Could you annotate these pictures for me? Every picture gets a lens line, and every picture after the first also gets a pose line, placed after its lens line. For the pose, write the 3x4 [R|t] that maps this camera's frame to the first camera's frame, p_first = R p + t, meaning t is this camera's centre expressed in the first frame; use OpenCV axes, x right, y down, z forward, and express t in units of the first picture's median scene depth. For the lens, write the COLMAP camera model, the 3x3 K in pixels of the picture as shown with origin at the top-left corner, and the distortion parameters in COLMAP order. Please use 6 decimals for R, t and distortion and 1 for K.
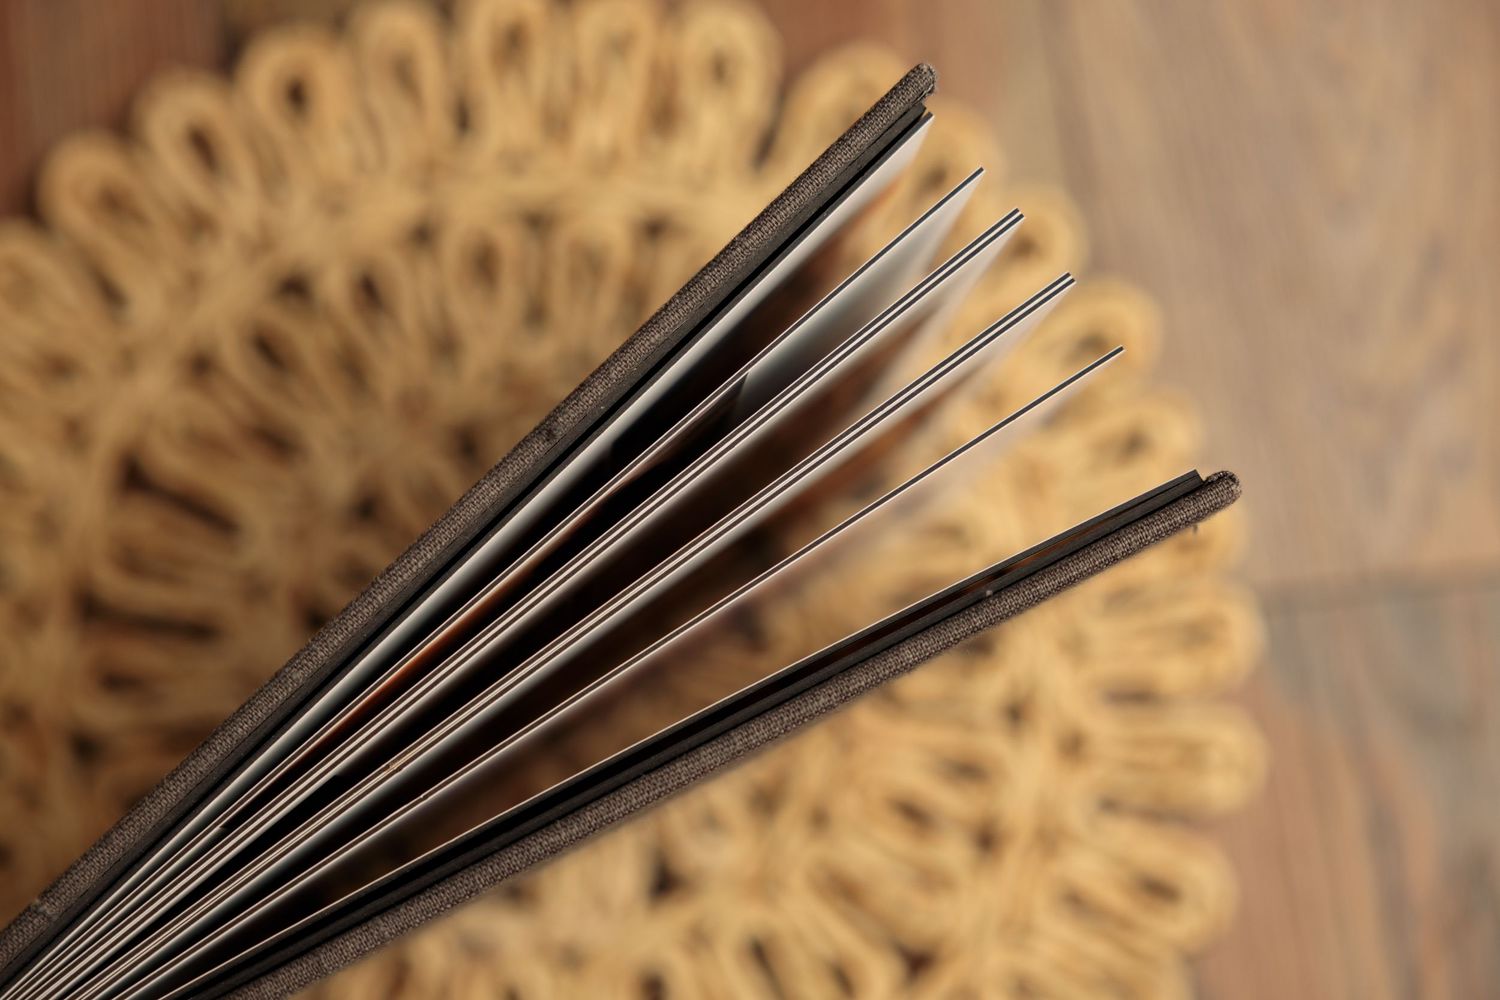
lens RADIAL K [[2937.6, 0, 750.0], [0, 2937.6, 500.0], [0, 0, 1]] dist [0.032690, 0.176789]
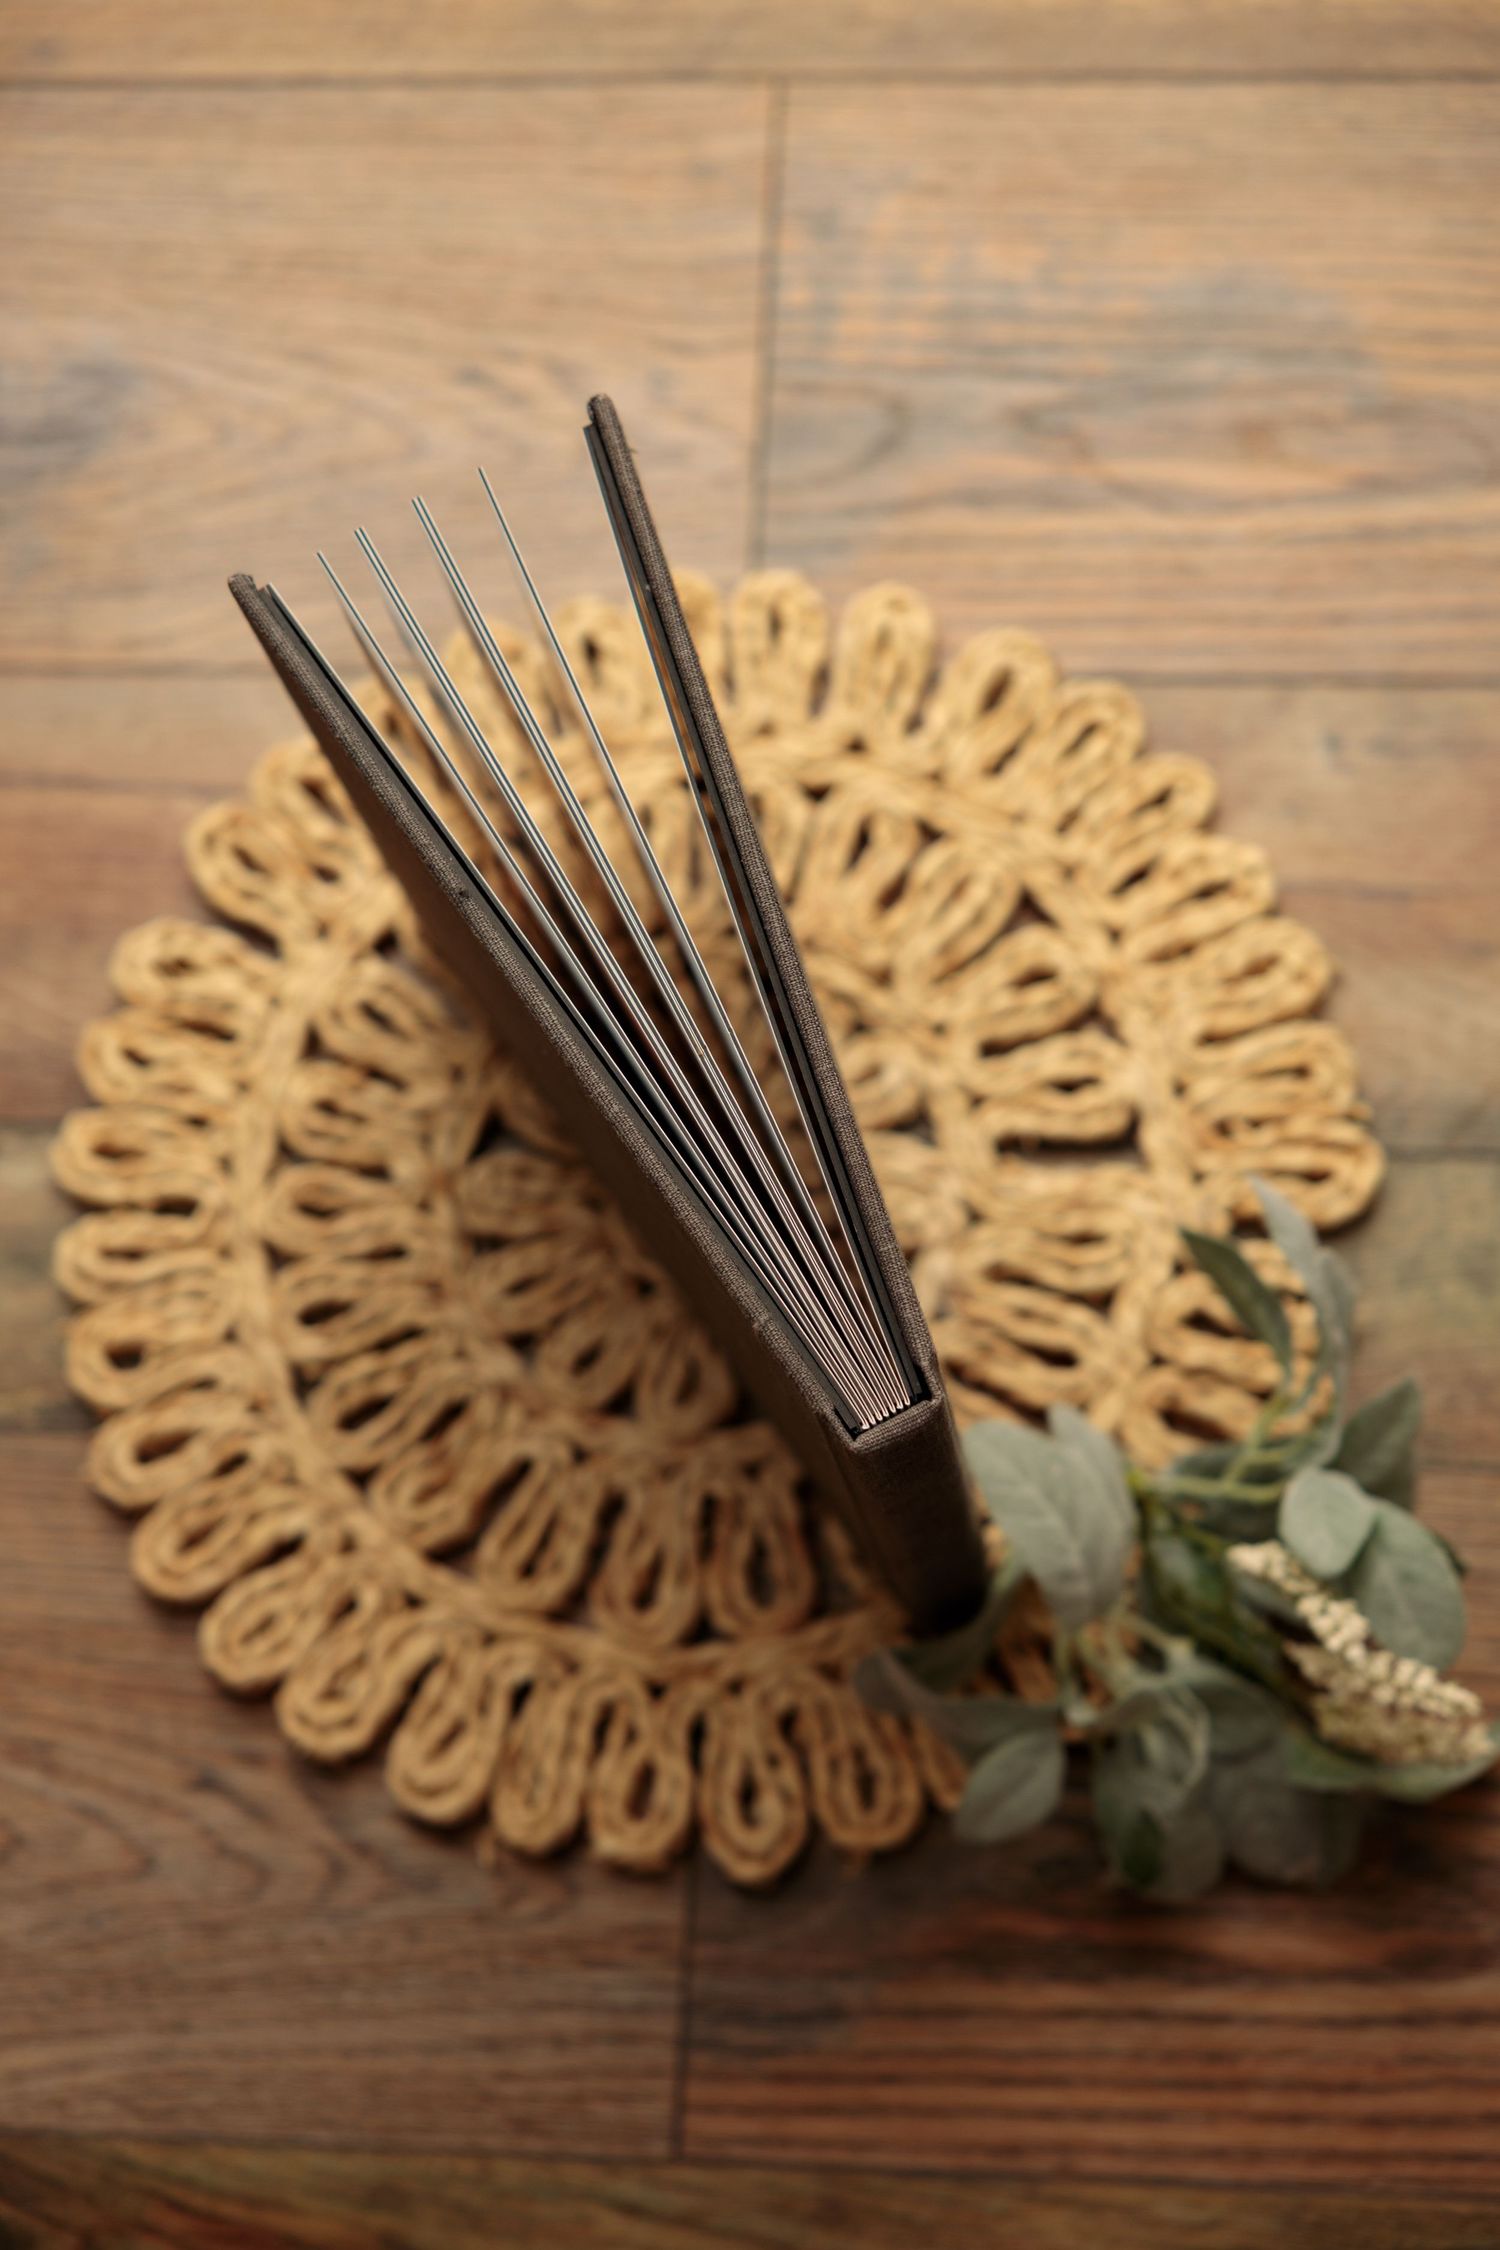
lens RADIAL K [[4406.3, 0, 750.0], [0, 4406.3, 1125.0], [0, 0, 1]] dist [0.032690, 0.176789]
pose [[0.165471, -0.966386, 0.196766, -0.352590], [0.986210, 0.162750, -0.030035, 0.117397], [-0.002998, 0.199022, 0.979990, -0.566677]]
